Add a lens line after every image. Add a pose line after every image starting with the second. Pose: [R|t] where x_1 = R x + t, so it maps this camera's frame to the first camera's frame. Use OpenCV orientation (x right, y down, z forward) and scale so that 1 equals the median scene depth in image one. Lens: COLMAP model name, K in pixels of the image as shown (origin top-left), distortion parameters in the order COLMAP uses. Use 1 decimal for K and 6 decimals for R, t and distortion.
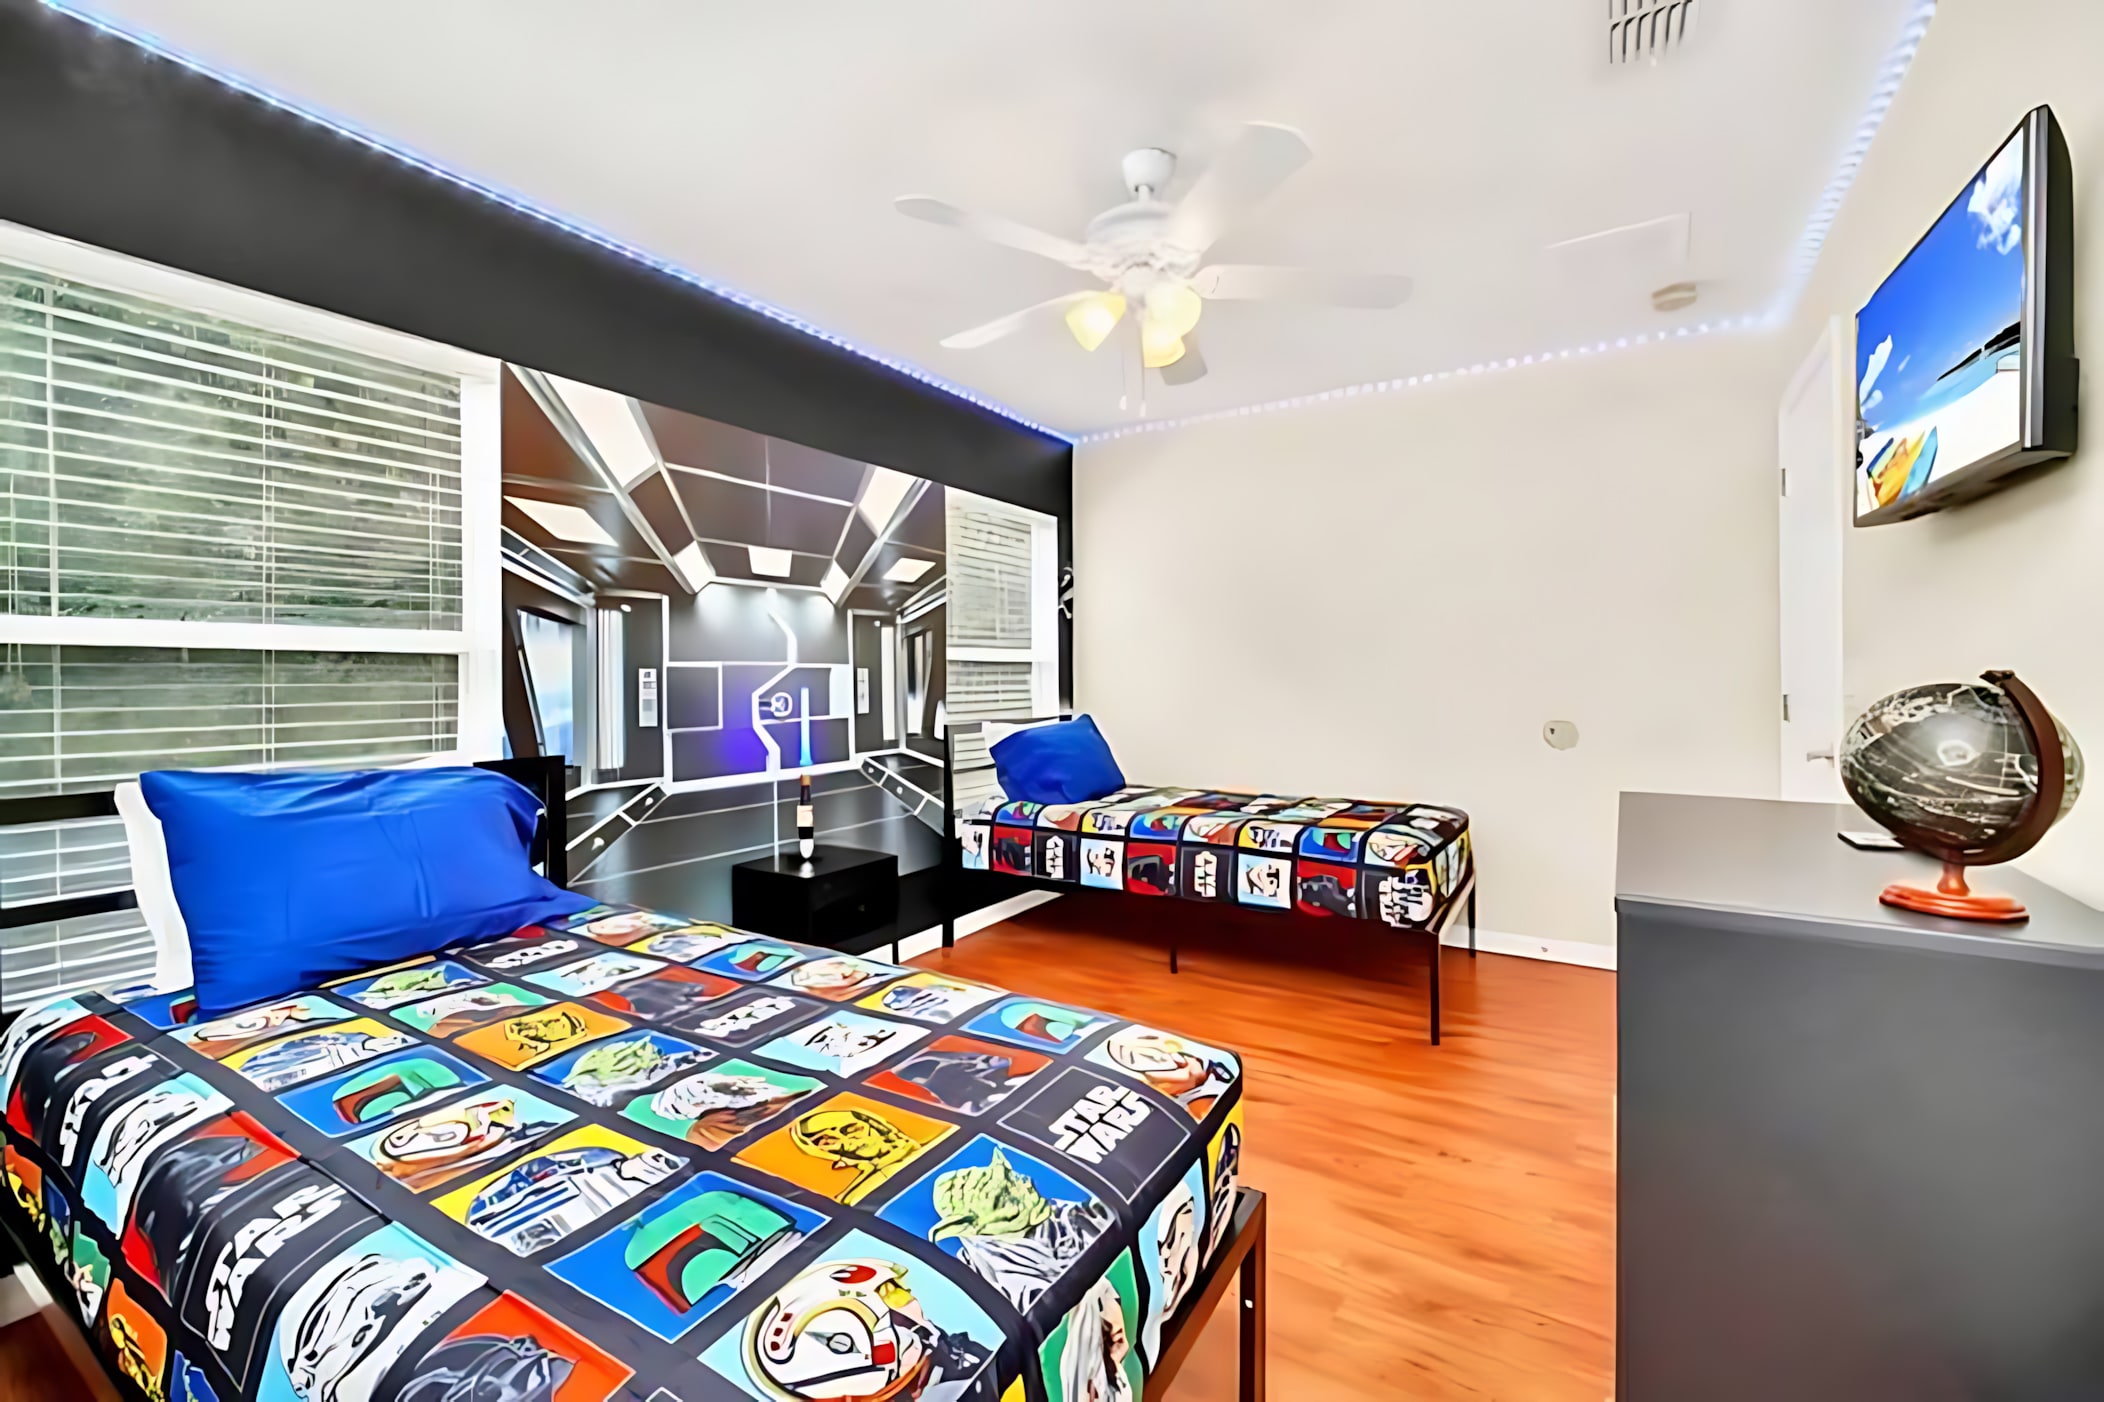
lens RADIAL K [[859.7, 0, 1044.4], [0, 859.7, 686.2], [0, 0, 1]] dist [0.002749, 0.000146]
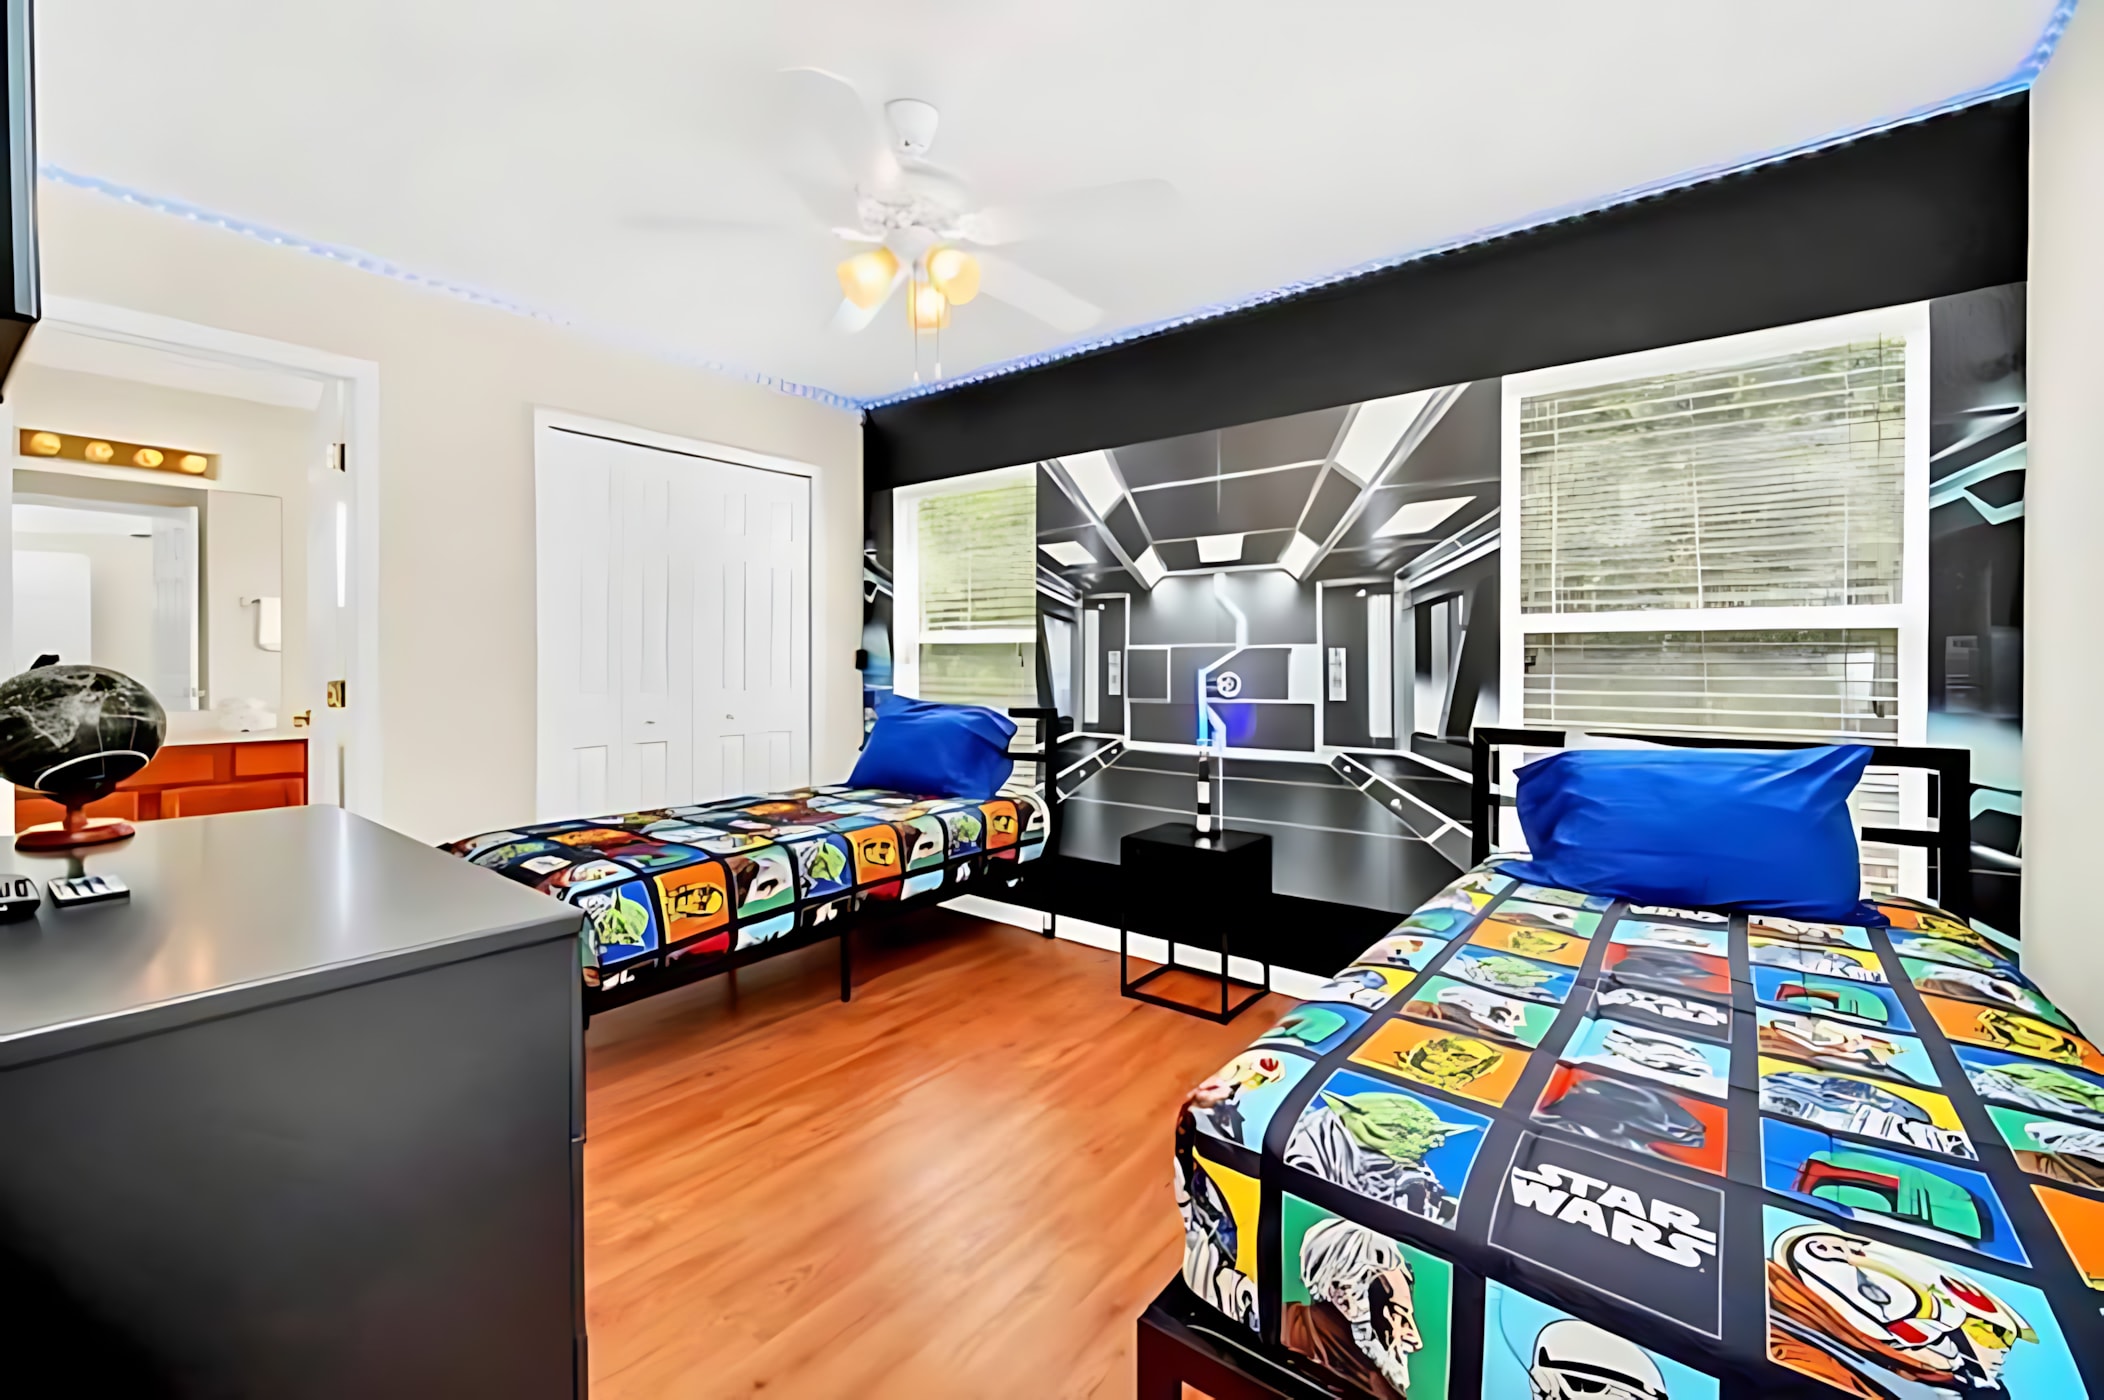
lens RADIAL K [[859.7, 0, 1046.3], [0, 859.7, 681.3], [0, 0, 1]] dist [0.002749, 0.000146]
pose [[-0.090486, 0.025336, -0.995575, 0.755874], [-0.016390, 0.999503, 0.026925, -0.007030], [0.995763, 0.018754, -0.090026, 0.892287]]
